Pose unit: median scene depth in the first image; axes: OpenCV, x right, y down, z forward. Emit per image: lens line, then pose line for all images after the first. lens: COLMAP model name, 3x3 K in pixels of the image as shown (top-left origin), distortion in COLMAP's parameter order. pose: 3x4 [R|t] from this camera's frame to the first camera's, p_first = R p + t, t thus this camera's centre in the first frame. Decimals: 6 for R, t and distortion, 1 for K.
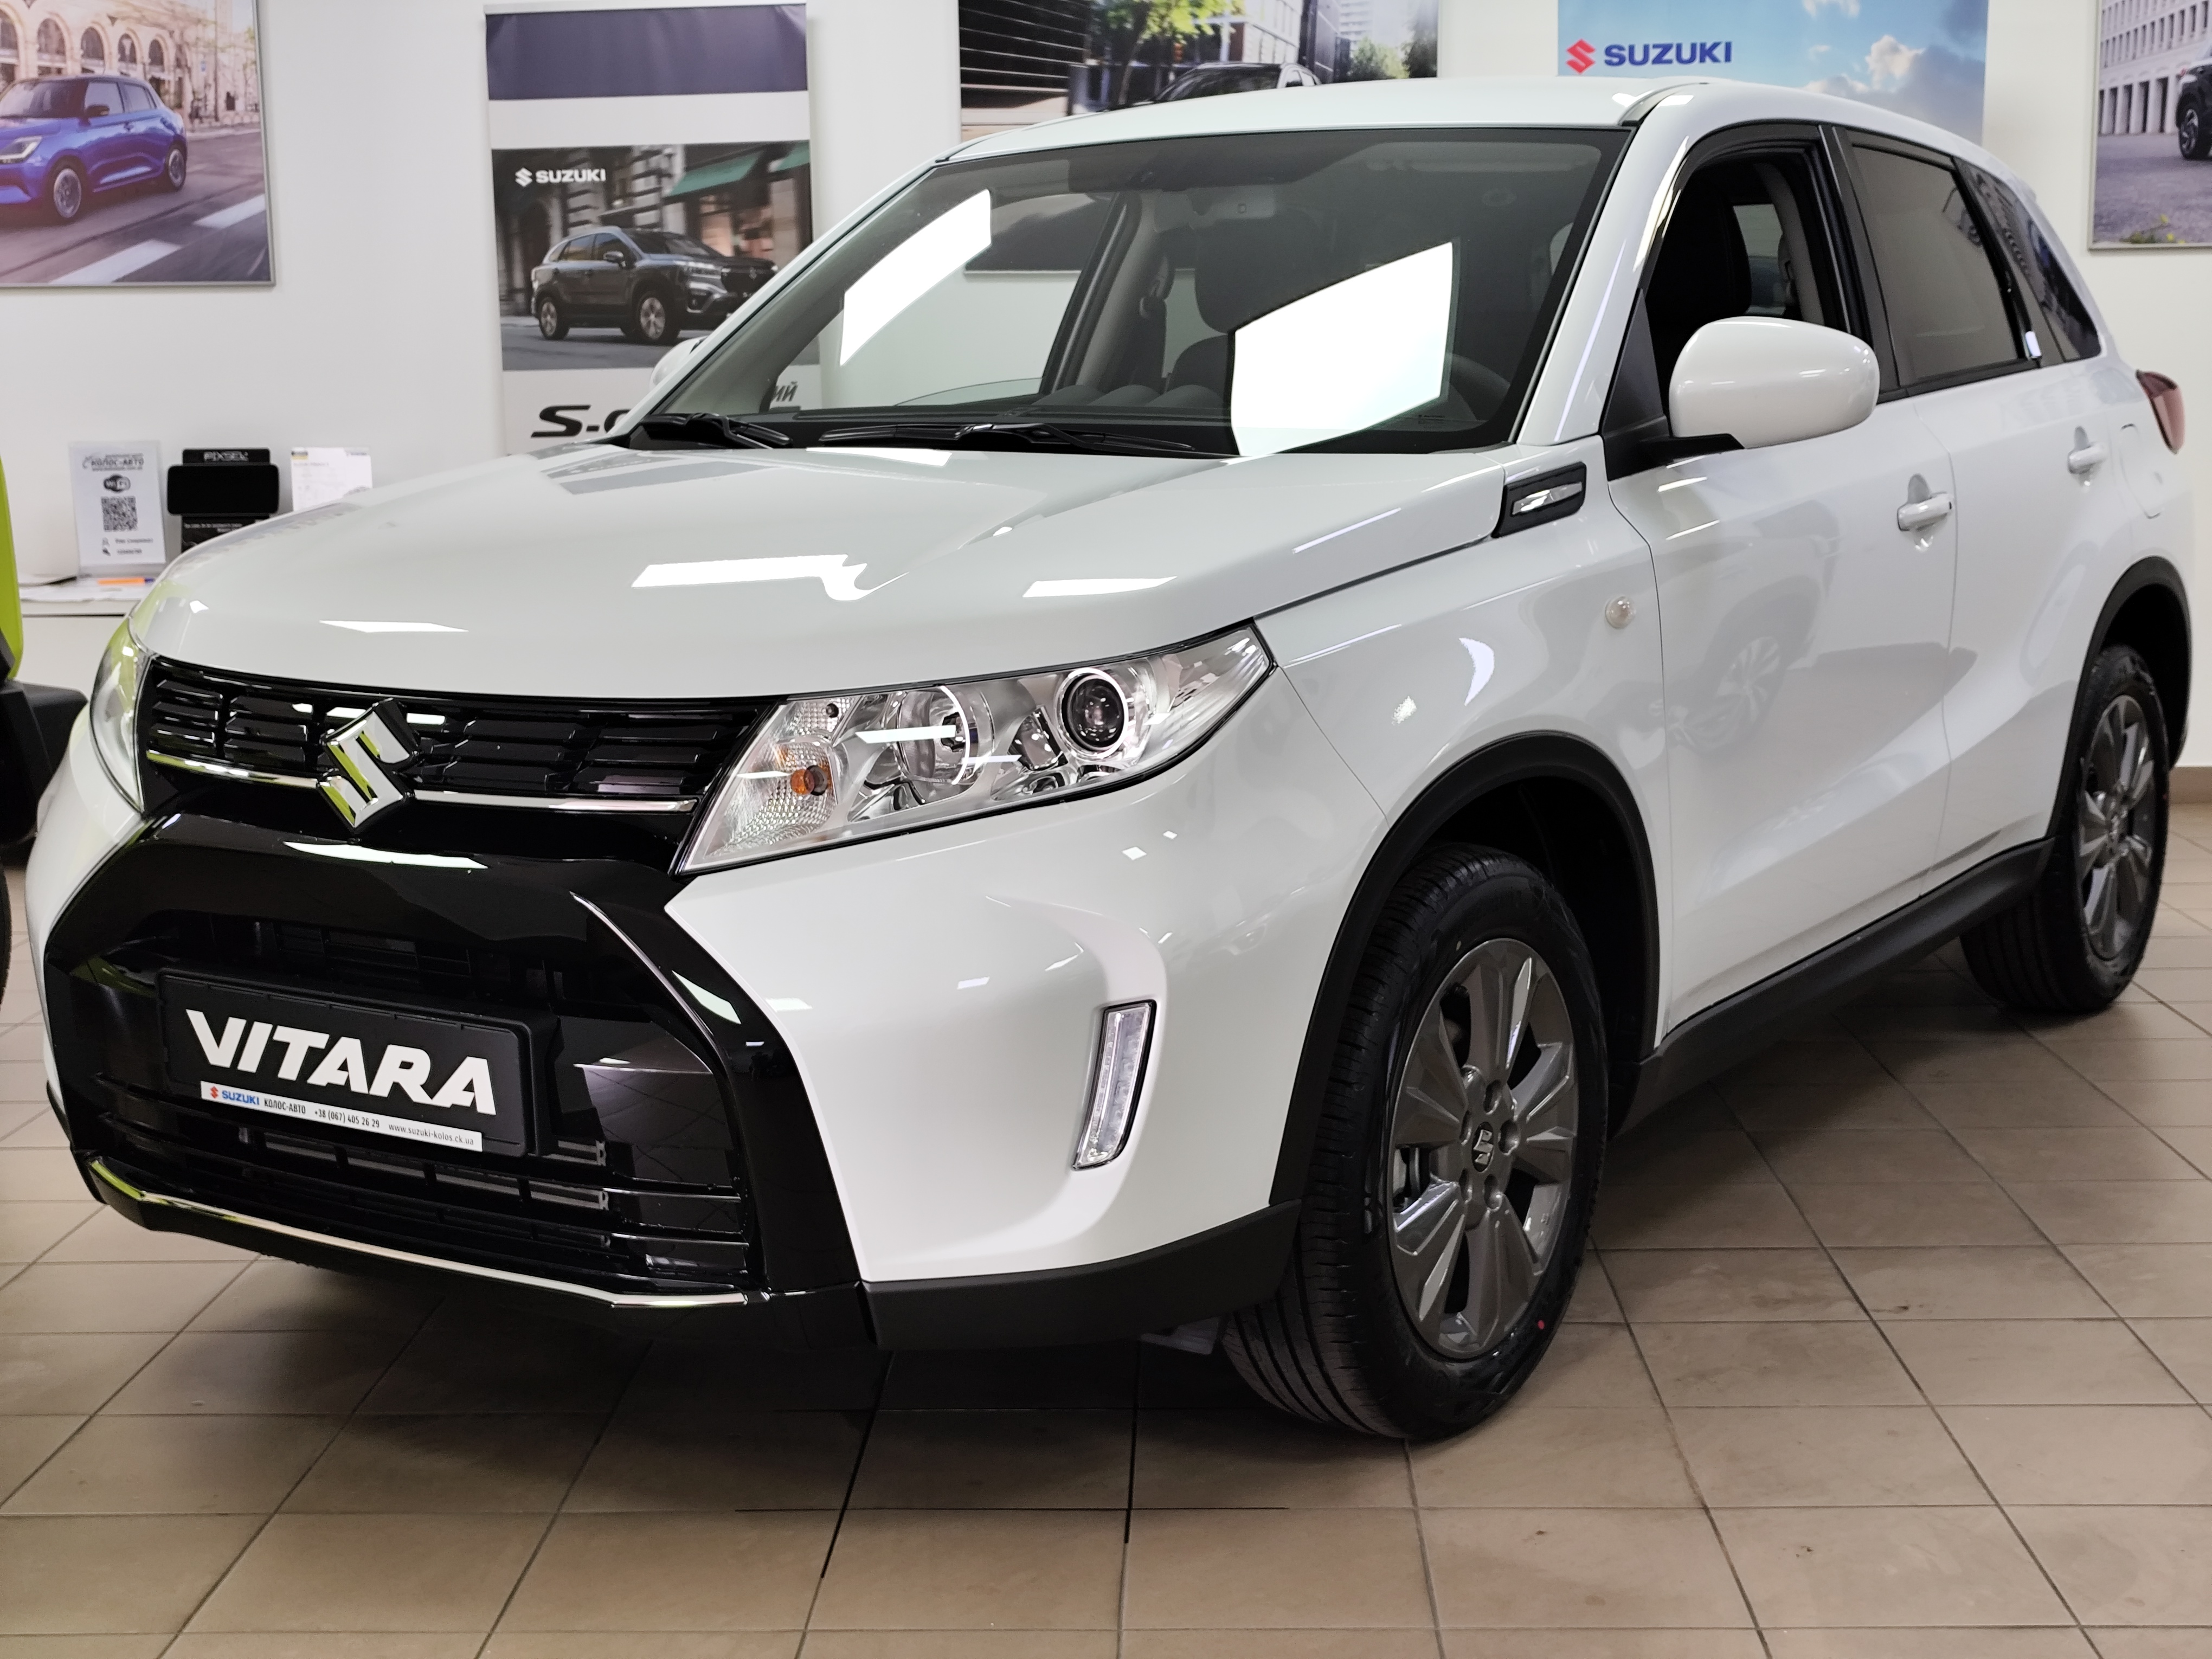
lens RADIAL K [[3076.2, 0, 1106.3], [0, 3076.2, 833.1], [0, 0, 1]] dist [0.050434, 0.000000]
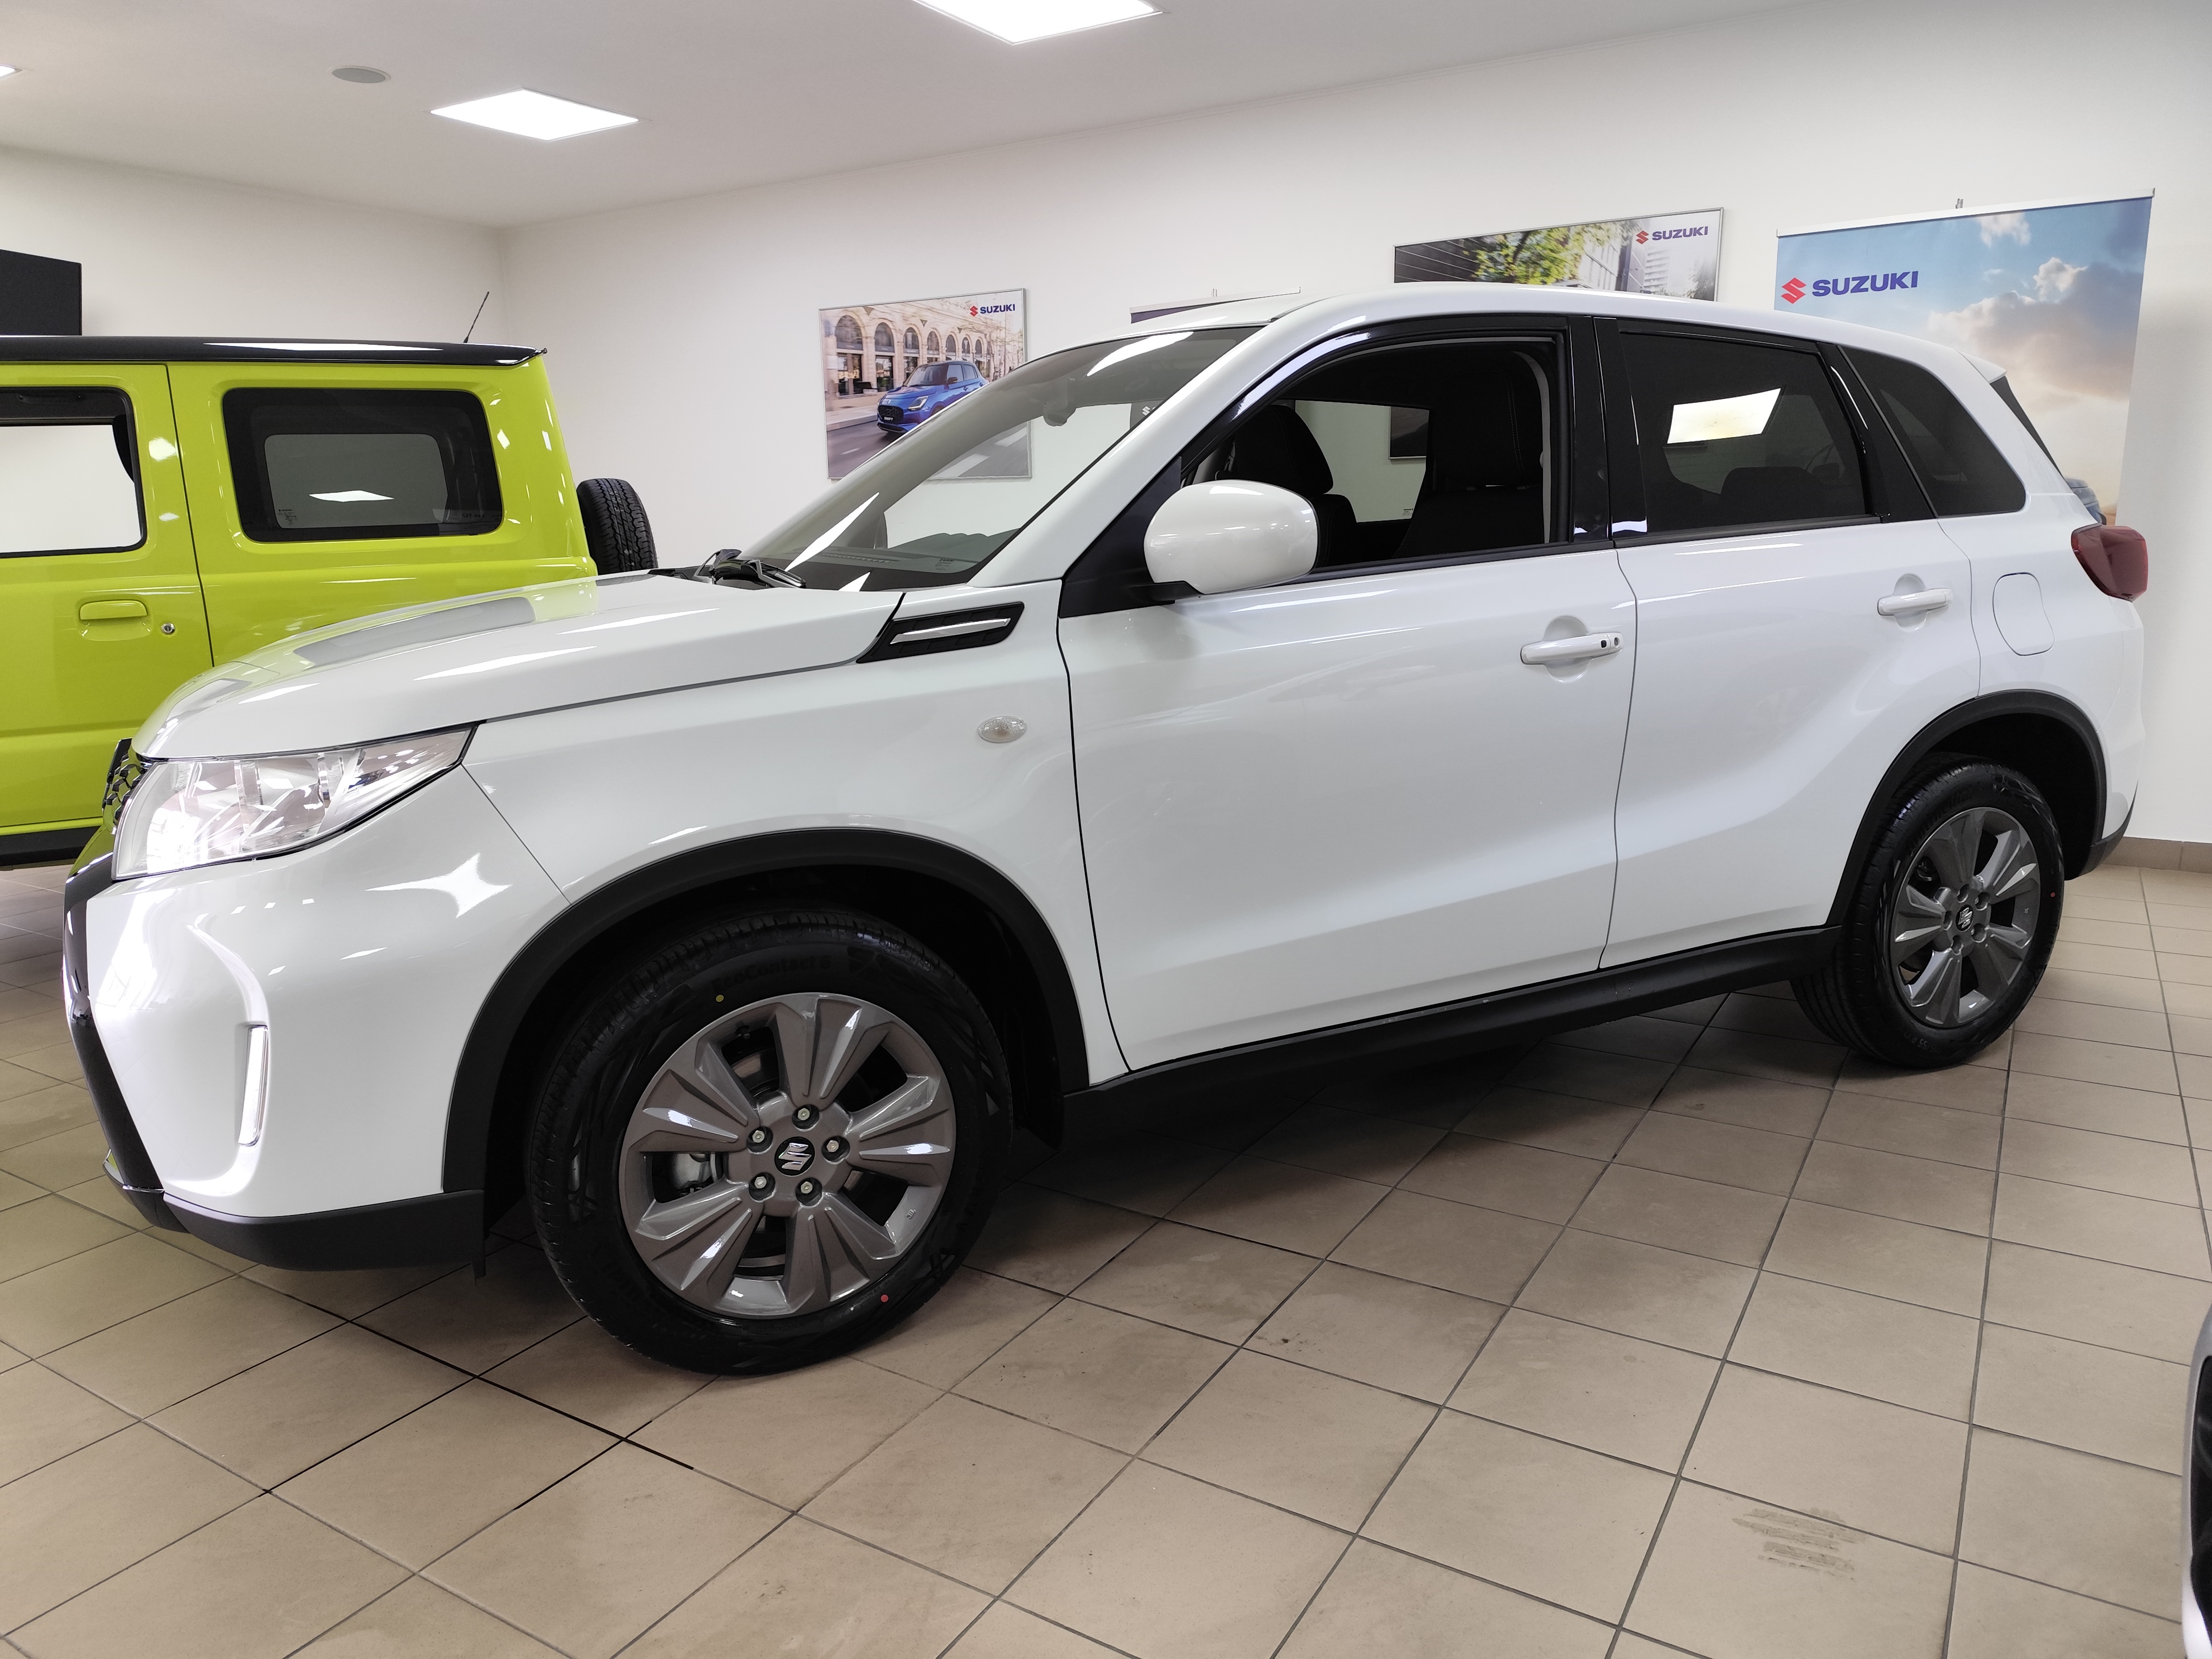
lens RADIAL K [[1524.8, 0, 1106.1], [0, 1524.8, 840.4], [0, 0, 1]] dist [0.021046, -0.017944]
pose [[0.865534, 0.105993, -0.489507, 0.248954], [-0.077542, 0.993925, 0.078107, -0.039364], [0.494812, -0.029647, 0.868494, 0.255691]]
